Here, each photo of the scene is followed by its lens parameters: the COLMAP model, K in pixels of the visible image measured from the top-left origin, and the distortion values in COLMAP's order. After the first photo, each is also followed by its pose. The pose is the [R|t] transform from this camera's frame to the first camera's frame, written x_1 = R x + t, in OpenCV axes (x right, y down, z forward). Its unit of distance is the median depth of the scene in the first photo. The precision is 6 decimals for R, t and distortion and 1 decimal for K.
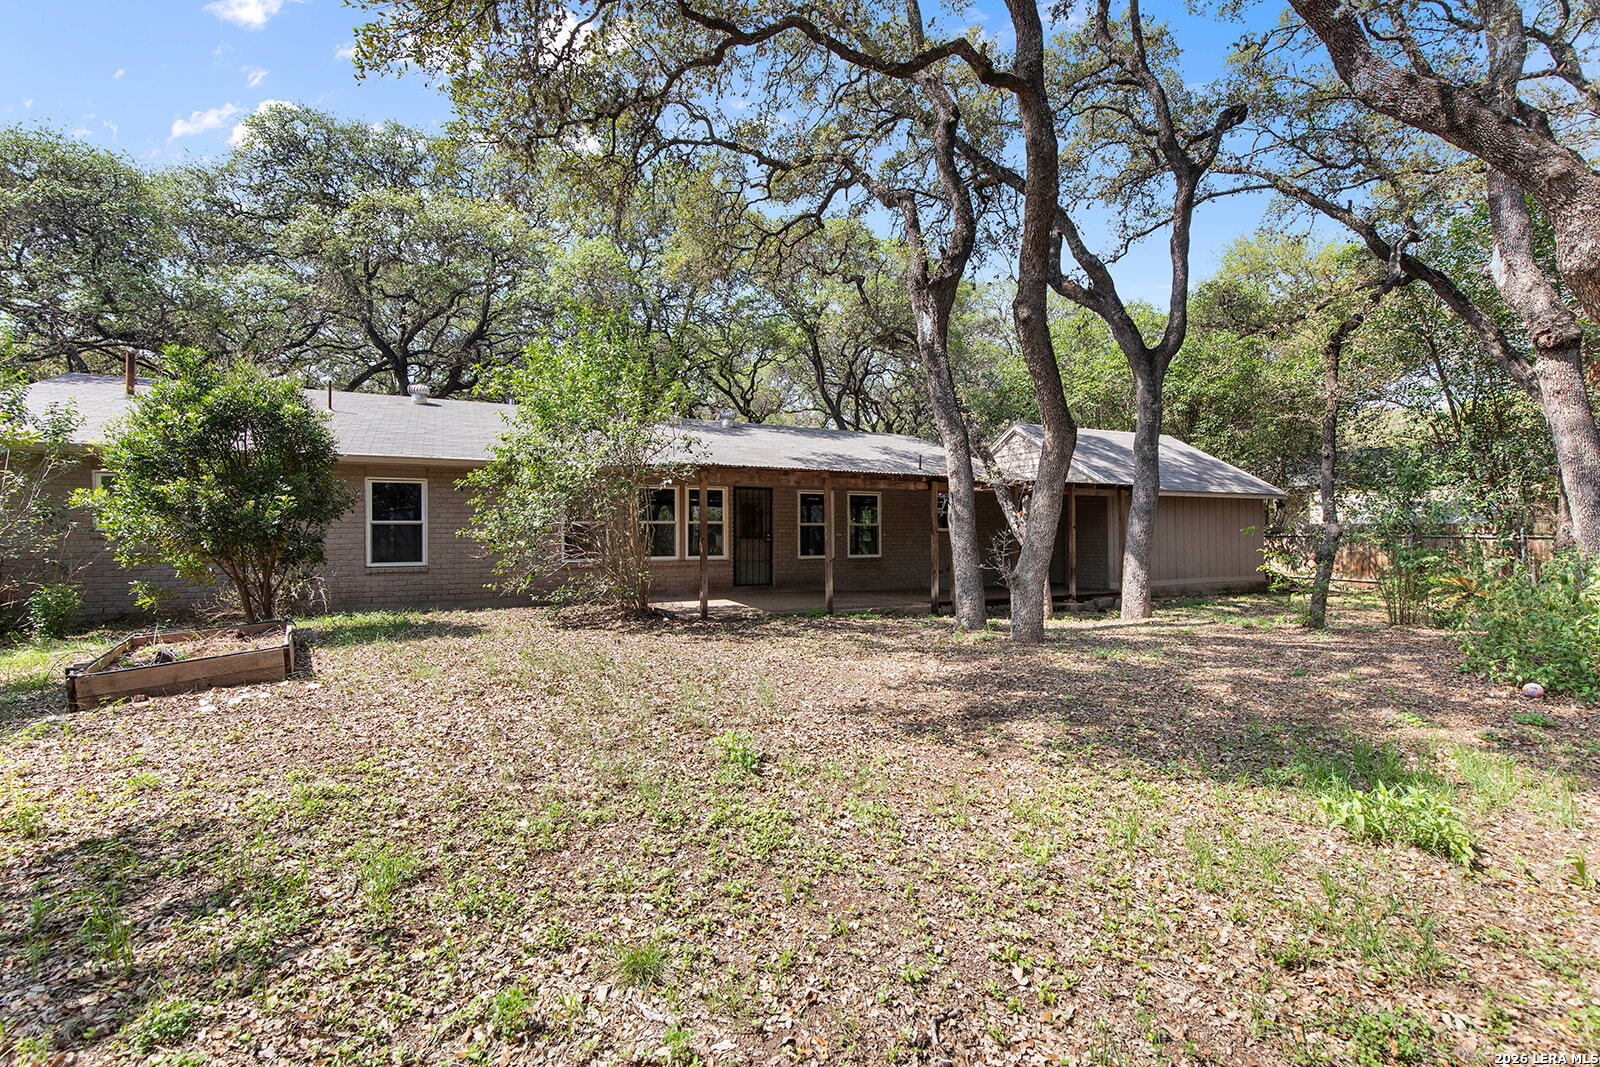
lens RADIAL K [[723.9, 0, 800.5], [0, 723.9, 531.8], [0, 0, 1]] dist [0.009767, -0.000346]
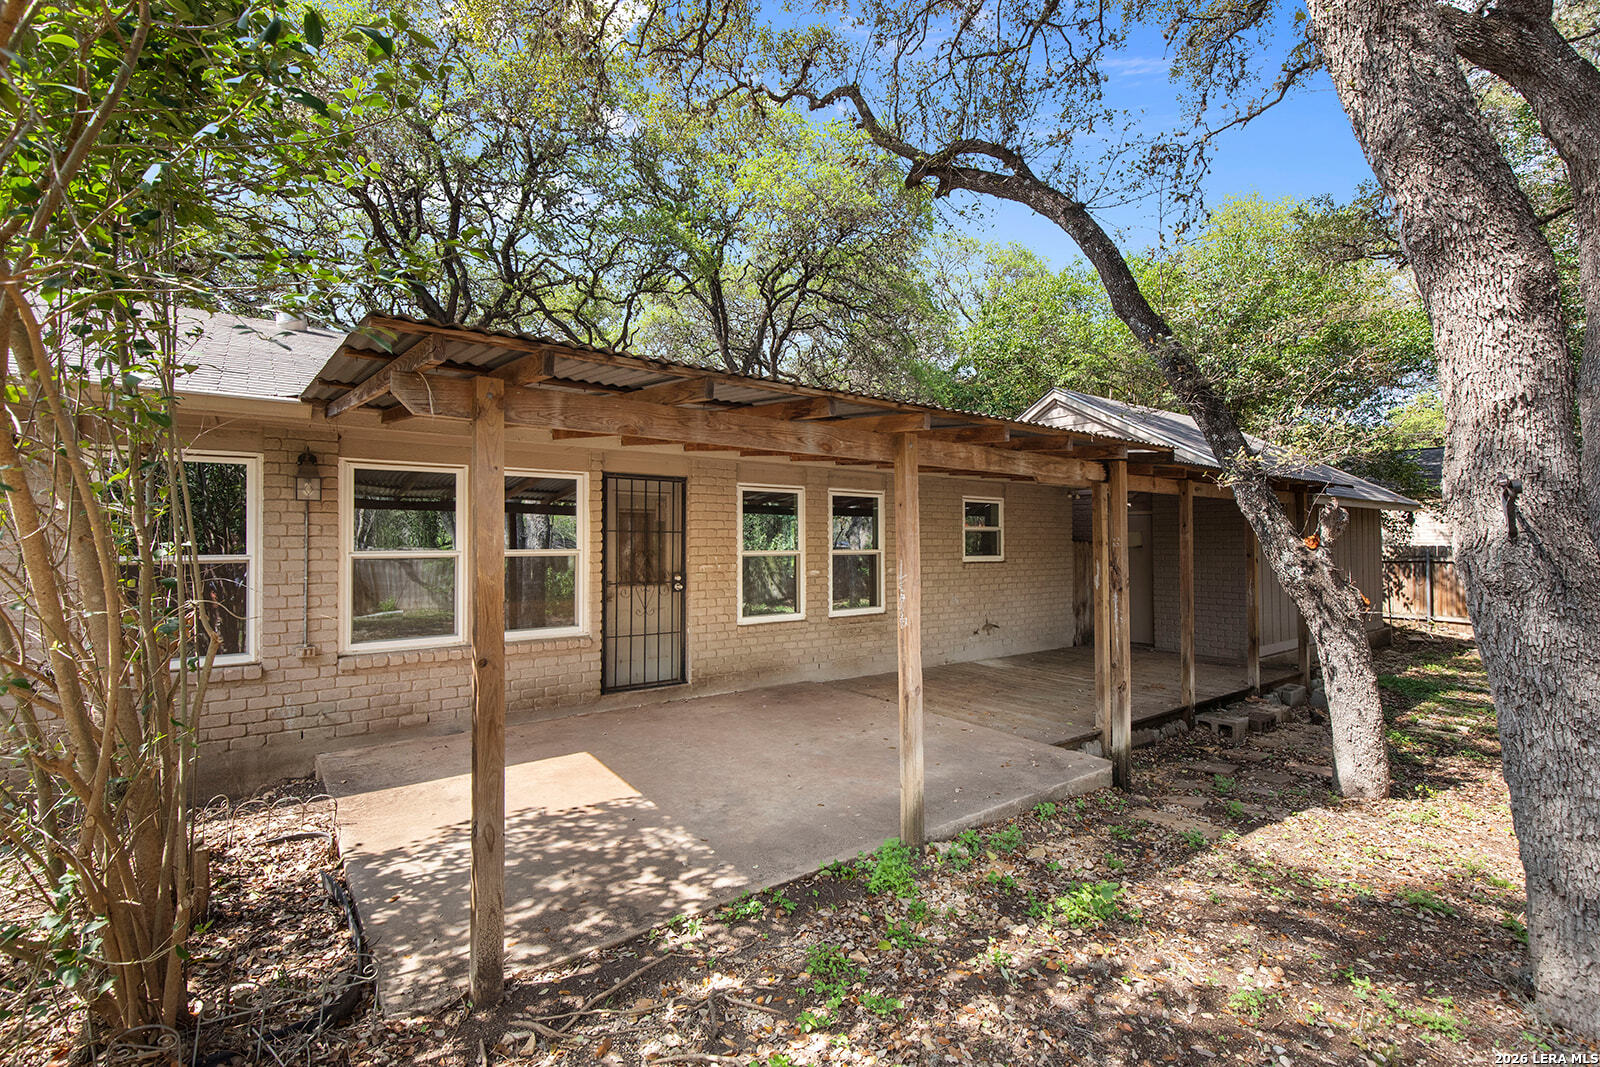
lens RADIAL K [[723.9, 0, 801.0], [0, 723.9, 526.2], [0, 0, 1]] dist [0.009767, -0.000346]
pose [[0.981400, 0.004972, 0.191910, -0.050492], [-0.001172, 0.999801, -0.019908, -0.017104], [-0.191971, 0.019313, 0.981211, 0.470167]]
